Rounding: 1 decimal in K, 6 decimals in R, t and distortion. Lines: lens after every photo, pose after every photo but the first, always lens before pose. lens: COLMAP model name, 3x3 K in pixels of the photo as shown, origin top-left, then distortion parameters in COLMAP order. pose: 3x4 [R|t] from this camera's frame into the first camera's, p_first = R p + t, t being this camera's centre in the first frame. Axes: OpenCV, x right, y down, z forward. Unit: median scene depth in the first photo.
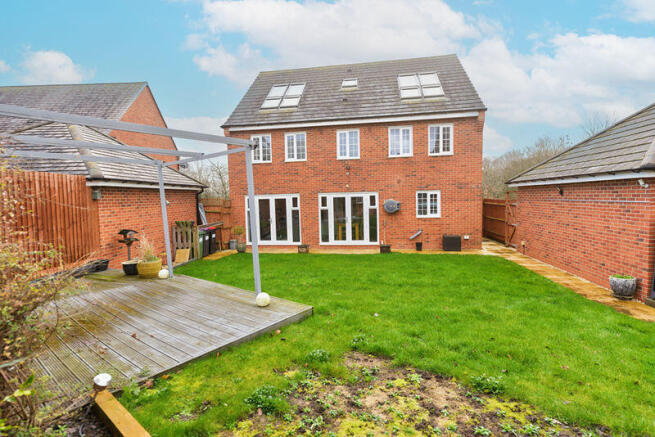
lens RADIAL K [[319.3, 0, 327.0], [0, 319.3, 218.3], [0, 0, 1]] dist [0.005110, 0.000134]
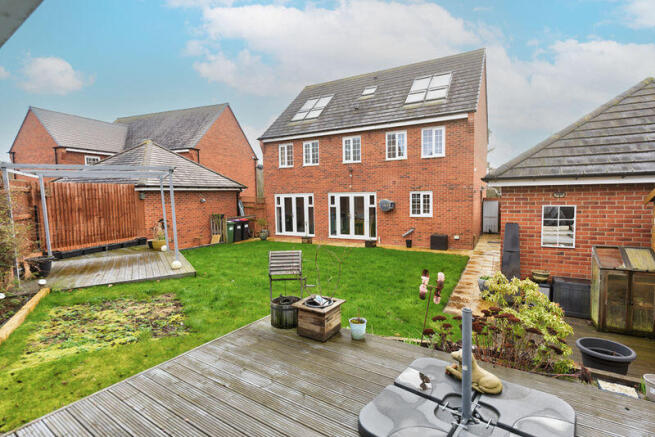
lens RADIAL K [[319.3, 0, 328.0], [0, 319.3, 218.3], [0, 0, 1]] dist [0.005110, 0.000134]
pose [[0.940552, 0.032344, -0.338107, 0.376872], [-0.025782, 0.999382, 0.023883, -0.014441], [0.338670, -0.013746, 0.940805, -0.092308]]
